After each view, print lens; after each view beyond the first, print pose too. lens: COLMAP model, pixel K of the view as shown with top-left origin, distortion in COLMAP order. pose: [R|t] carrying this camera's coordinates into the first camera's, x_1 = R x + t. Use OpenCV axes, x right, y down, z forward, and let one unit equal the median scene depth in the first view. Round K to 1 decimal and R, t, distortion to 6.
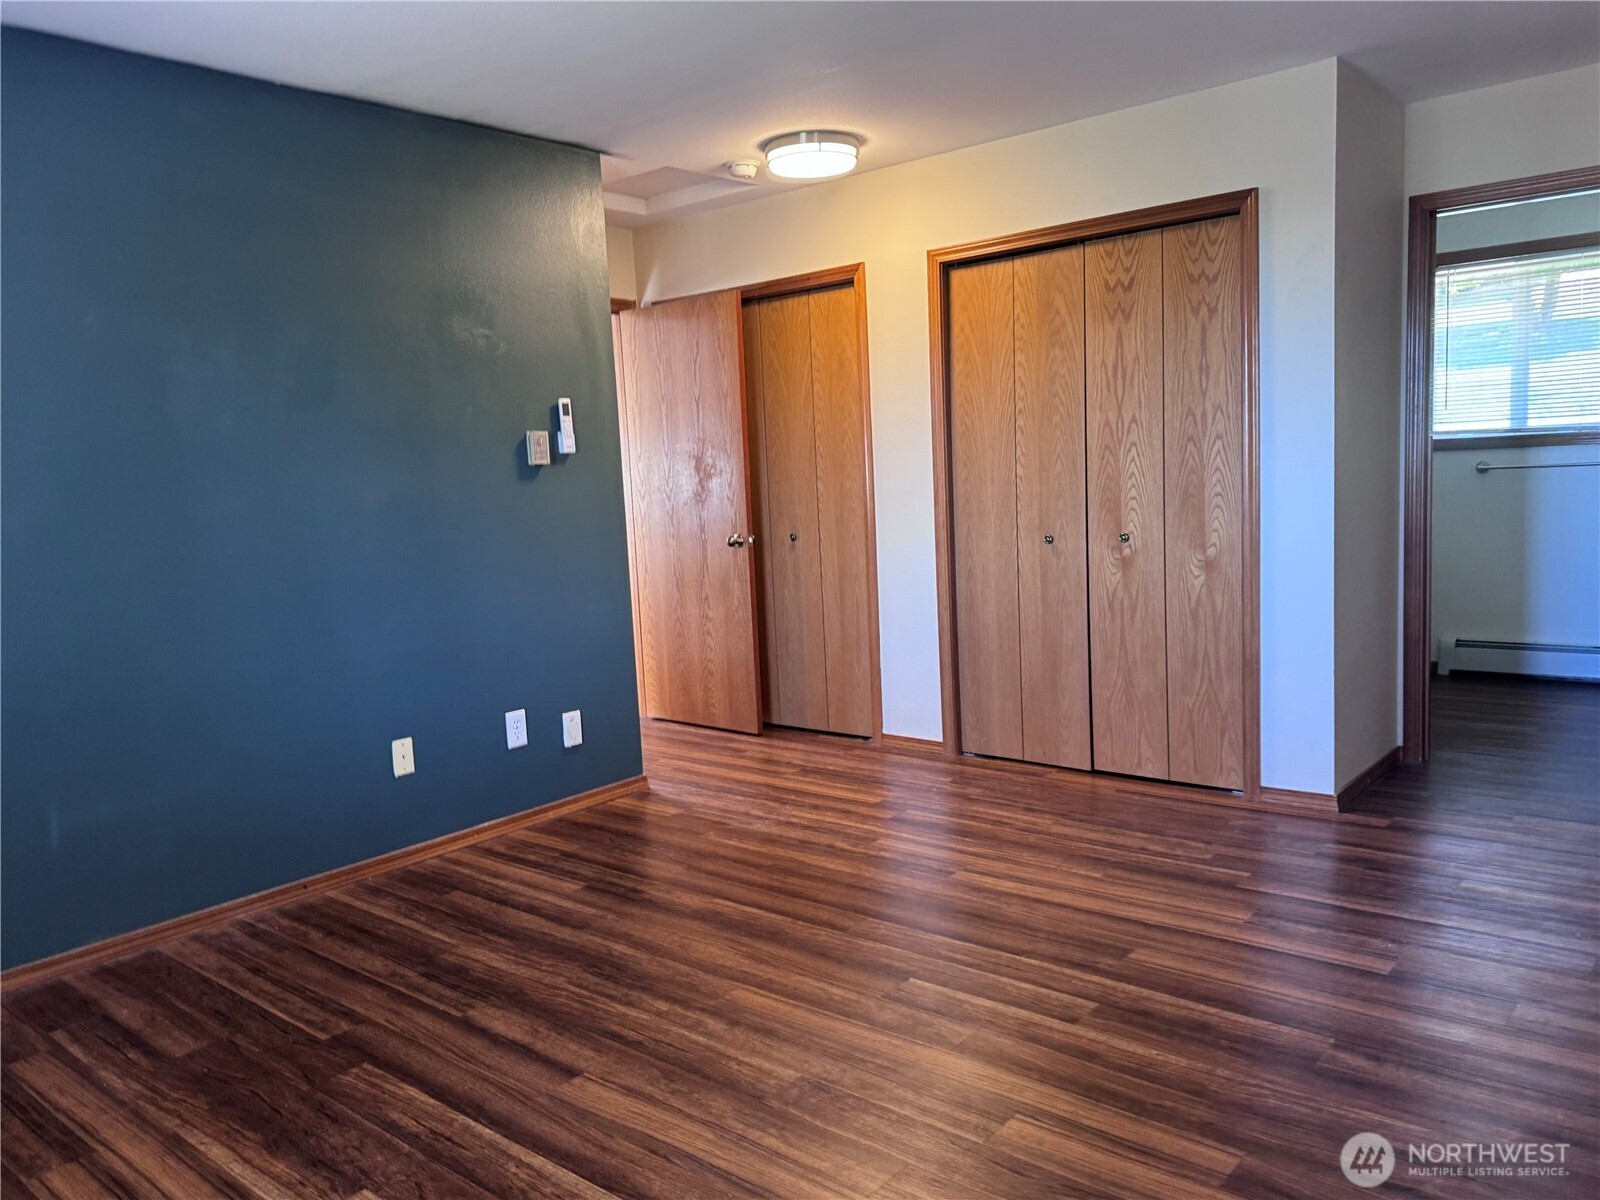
lens RADIAL K [[1224.9, 0, 806.2], [0, 1224.9, 611.2], [0, 0, 1]] dist [0.078242, -0.104952]
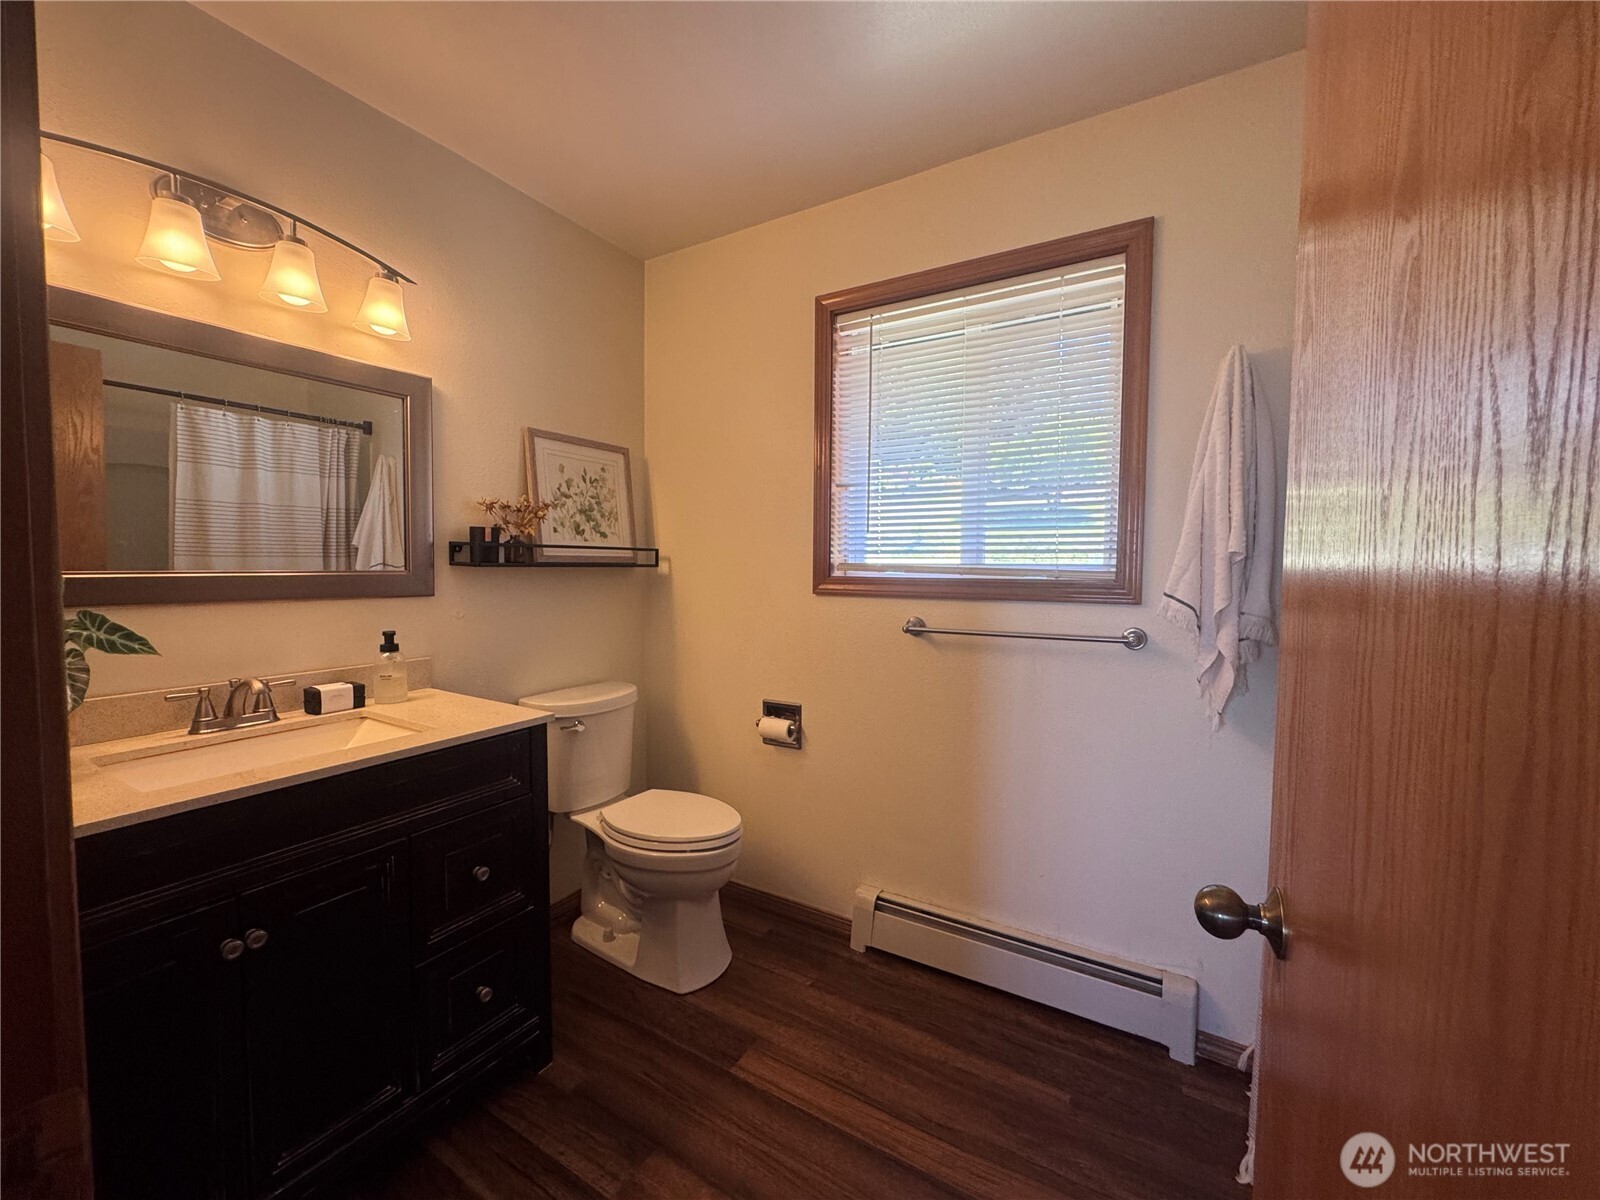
lens RADIAL K [[643.6, 0, 800.0], [0, 643.6, 589.8], [0, 0, 1]] dist [-0.003682, -0.000612]
pose [[0.987745, 0.048962, 0.148197, 0.432710], [-0.036964, 0.995892, -0.082658, -0.103707], [-0.151635, 0.076167, 0.985498, 0.679411]]
